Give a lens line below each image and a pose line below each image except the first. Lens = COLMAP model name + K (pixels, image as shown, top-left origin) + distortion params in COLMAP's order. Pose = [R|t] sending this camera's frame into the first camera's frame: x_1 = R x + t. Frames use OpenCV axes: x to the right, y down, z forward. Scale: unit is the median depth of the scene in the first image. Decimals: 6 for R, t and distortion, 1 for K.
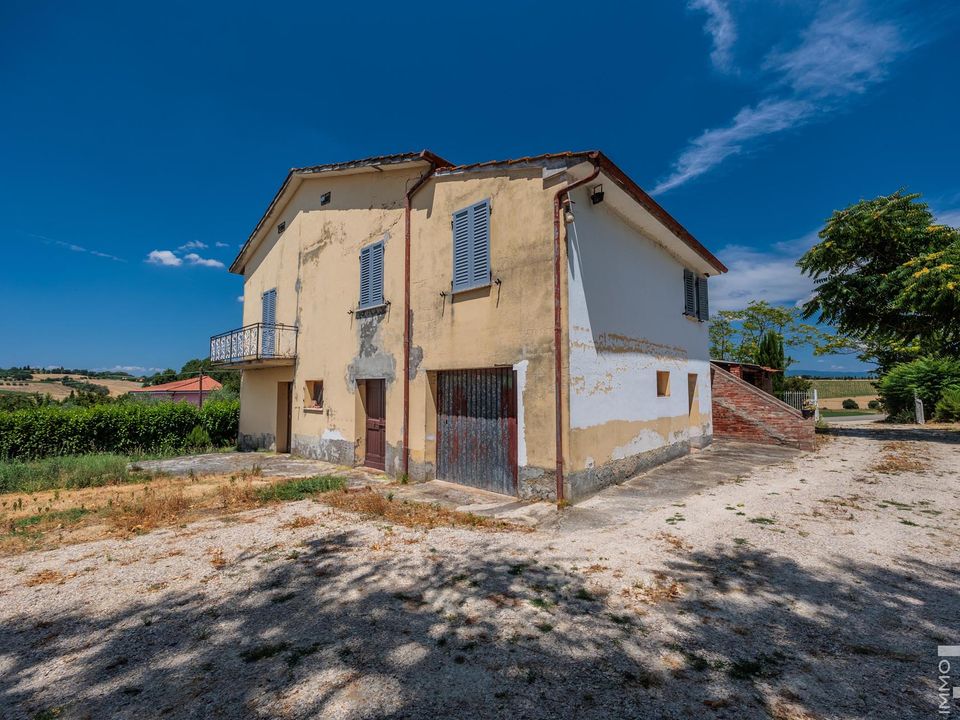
lens RADIAL K [[411.9, 0, 479.3], [0, 411.9, 359.8], [0, 0, 1]] dist [-0.004236, -0.000584]
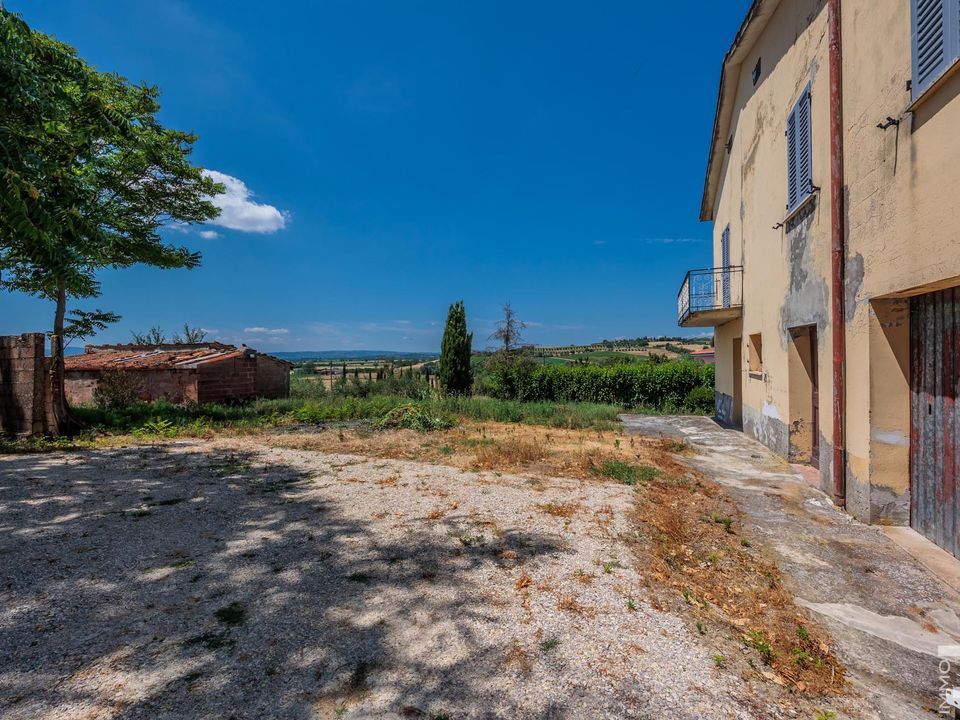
lens RADIAL K [[411.9, 0, 479.9], [0, 411.9, 361.5], [0, 0, 1]] dist [-0.004236, -0.000584]
pose [[0.334457, 0.008360, -0.942374, 0.145155], [0.081111, 0.995995, 0.037622, 0.035710], [0.938914, -0.089020, 0.332440, 0.331925]]
